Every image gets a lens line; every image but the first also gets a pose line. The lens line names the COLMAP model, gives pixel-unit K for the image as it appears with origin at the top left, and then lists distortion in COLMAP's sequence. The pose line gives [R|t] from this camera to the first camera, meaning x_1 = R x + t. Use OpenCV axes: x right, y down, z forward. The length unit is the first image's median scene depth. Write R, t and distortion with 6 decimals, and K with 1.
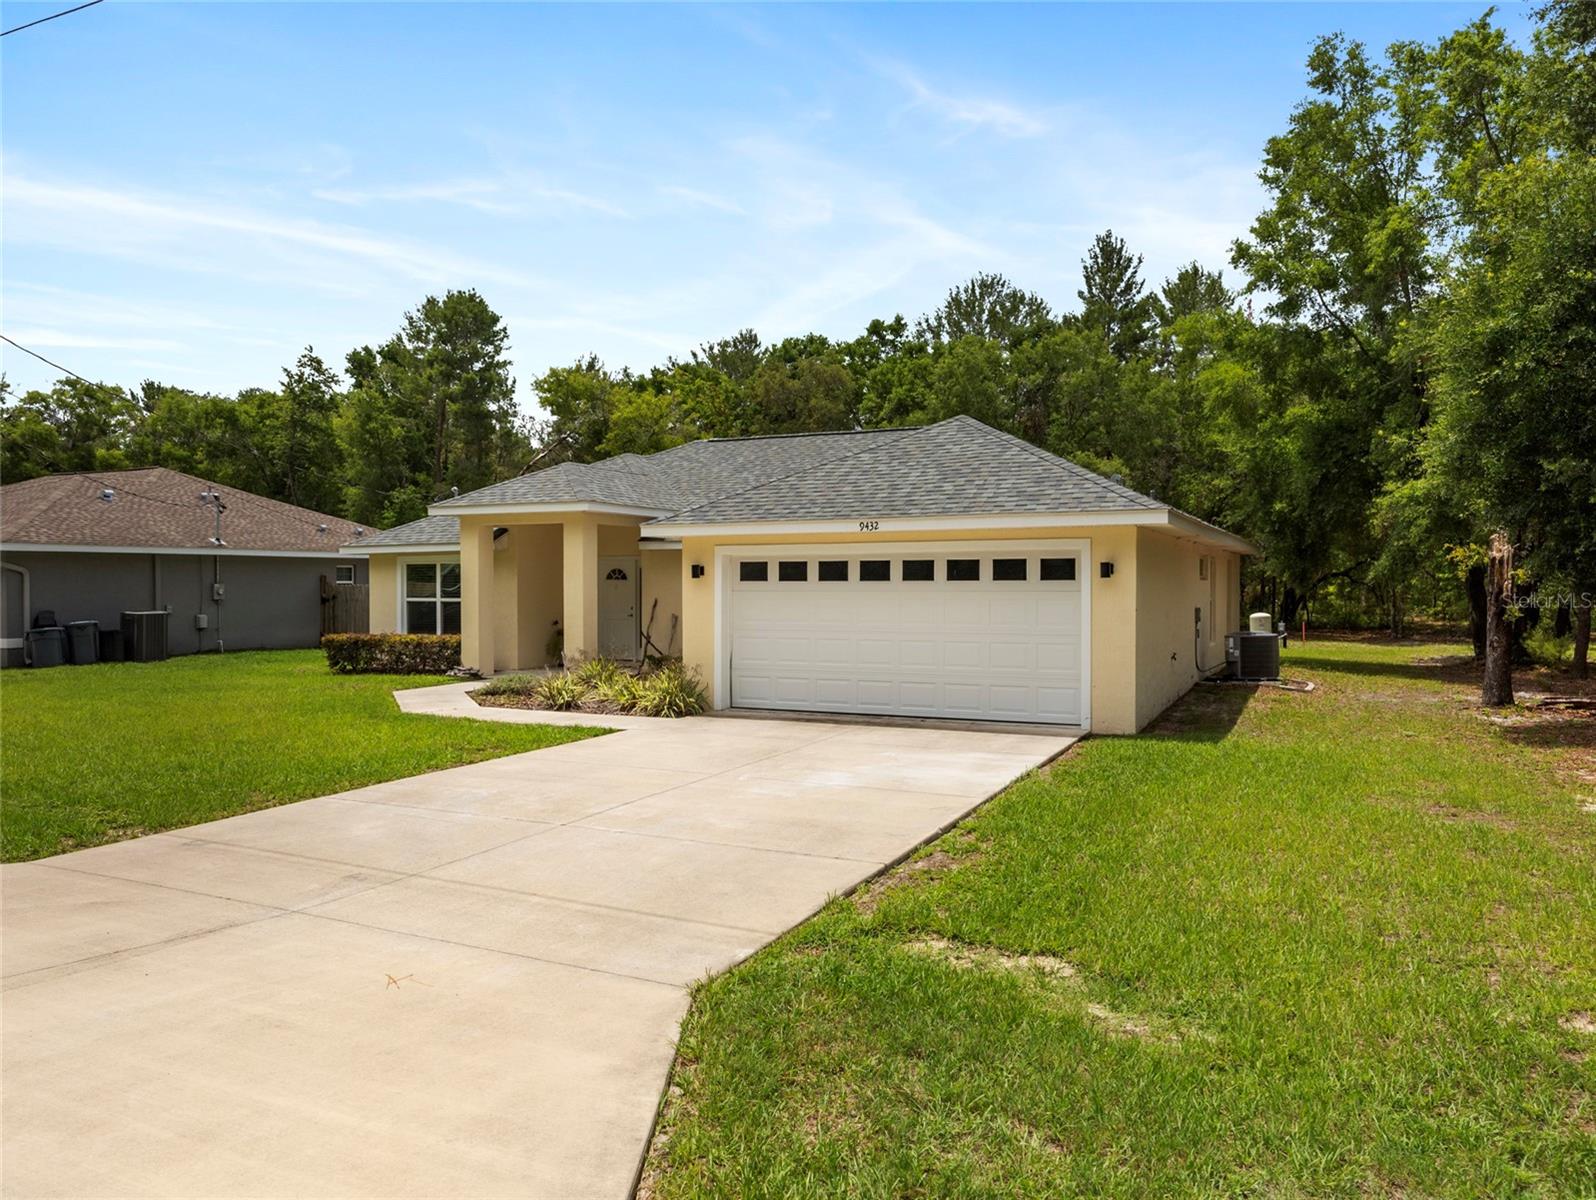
lens RADIAL K [[1154.9, 0, 798.0], [0, 1154.9, 600.0], [0, 0, 1]] dist [-0.007001, -0.002639]
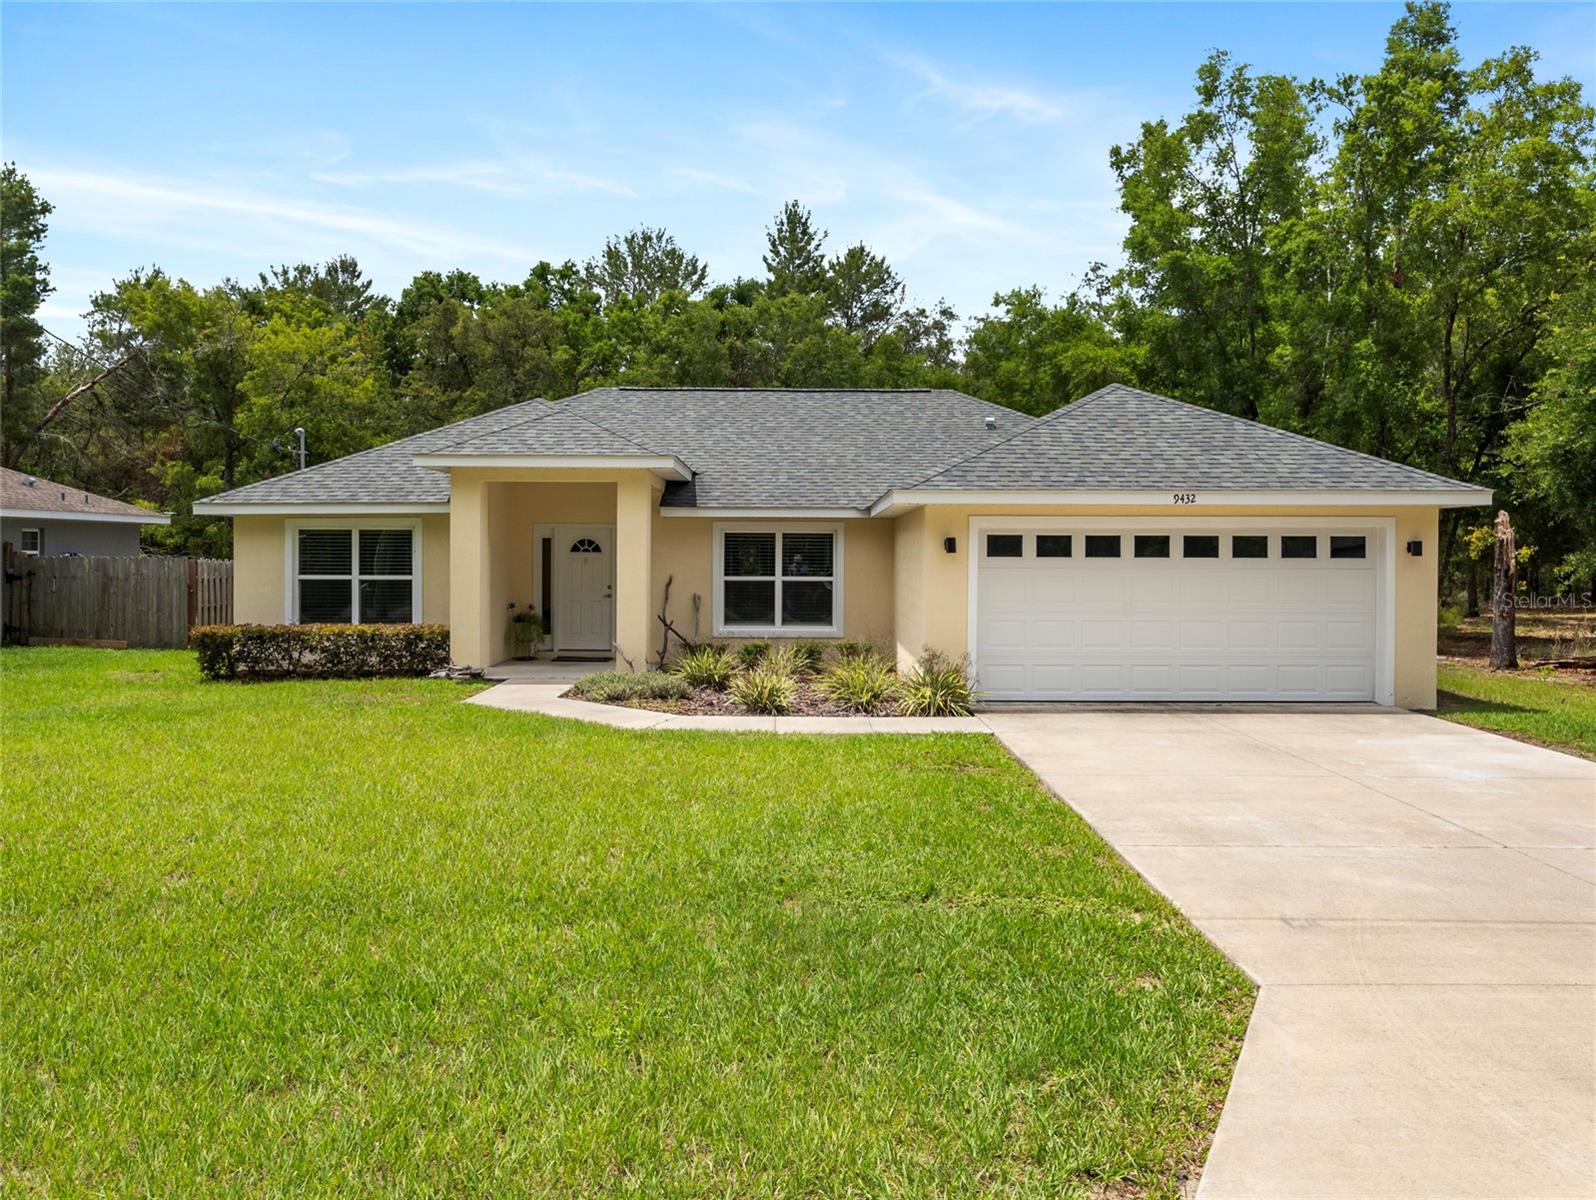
lens RADIAL K [[1198.8, 0, 798.0], [0, 1198.8, 600.0], [0, 0, 1]] dist [-0.010114, -0.005896]
pose [[0.894192, -0.010797, 0.447553, -0.469434], [0.000848, 0.999748, 0.022423, -0.003099], [-0.447683, -0.019671, 0.893976, 0.198819]]
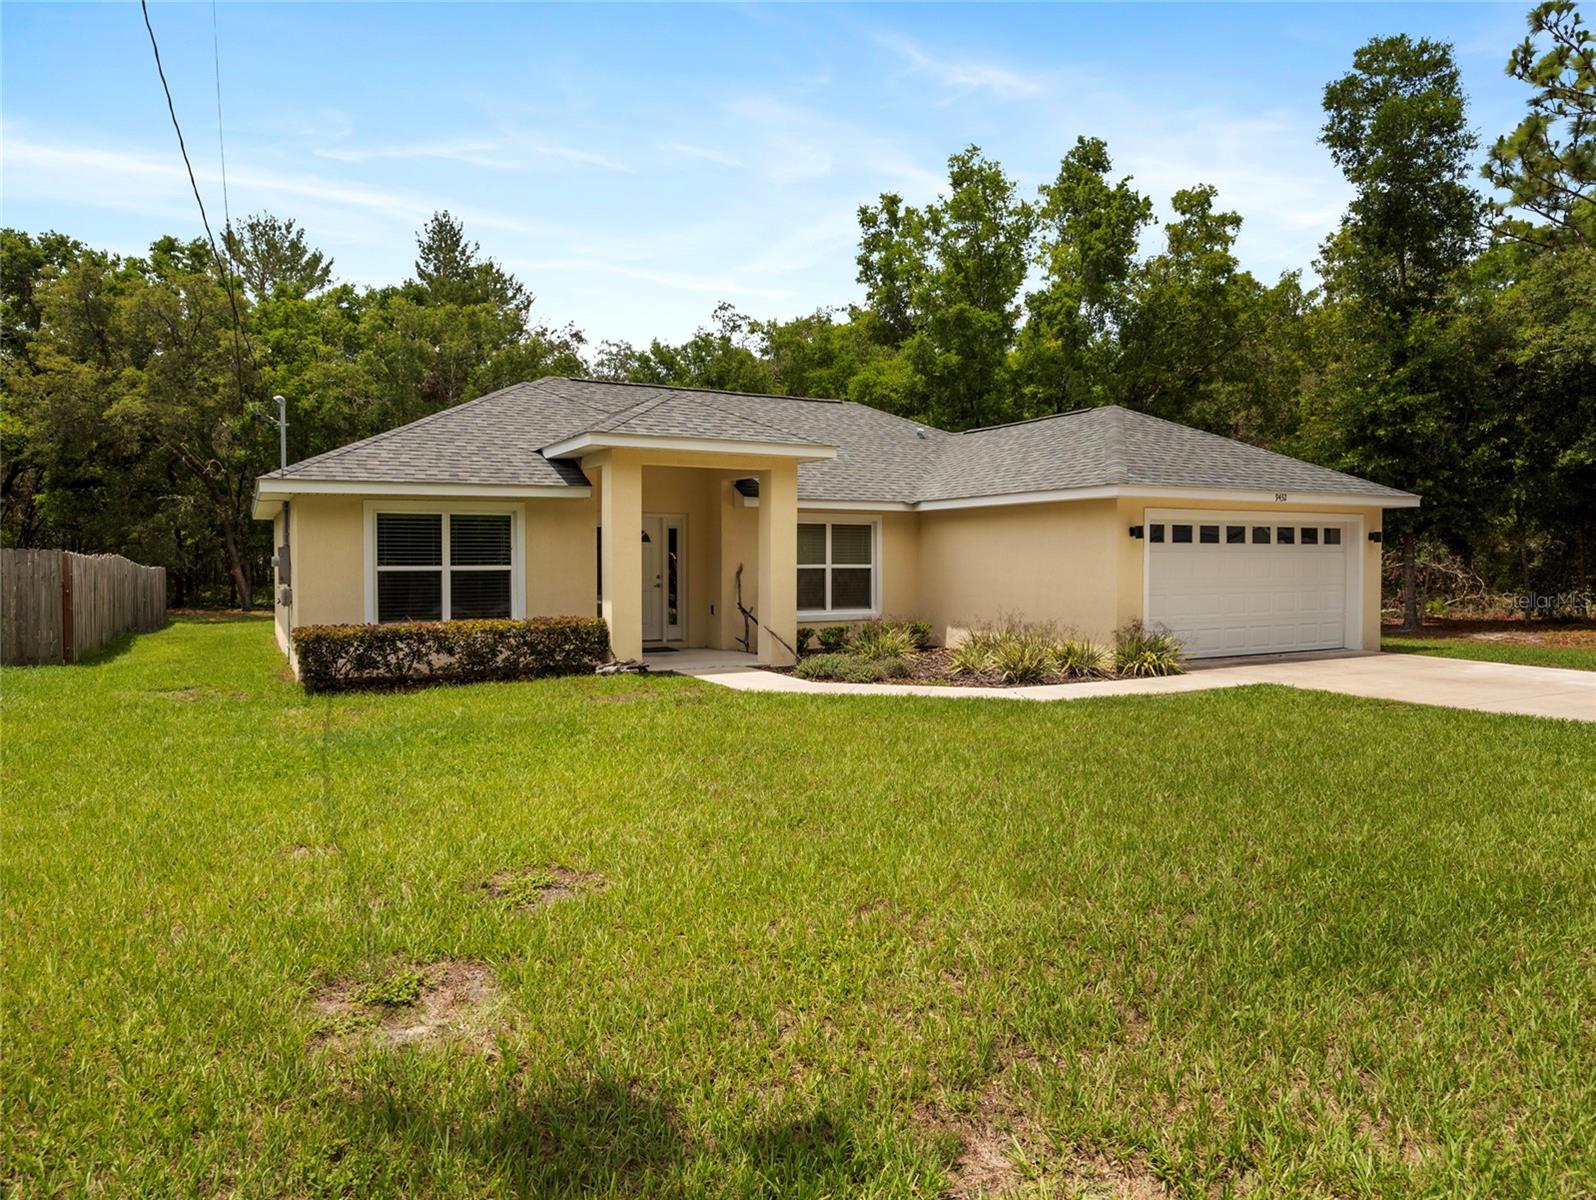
lens RADIAL K [[1032.5, 0, 798.0], [0, 1032.5, 600.0], [0, 0, 1]] dist [-0.019099, 0.001423]
pose [[0.570399, -0.032792, 0.820713, -0.797861], [0.011195, 0.999420, 0.032152, 0.001554], [-0.821291, -0.009151, 0.570436, 0.572415]]
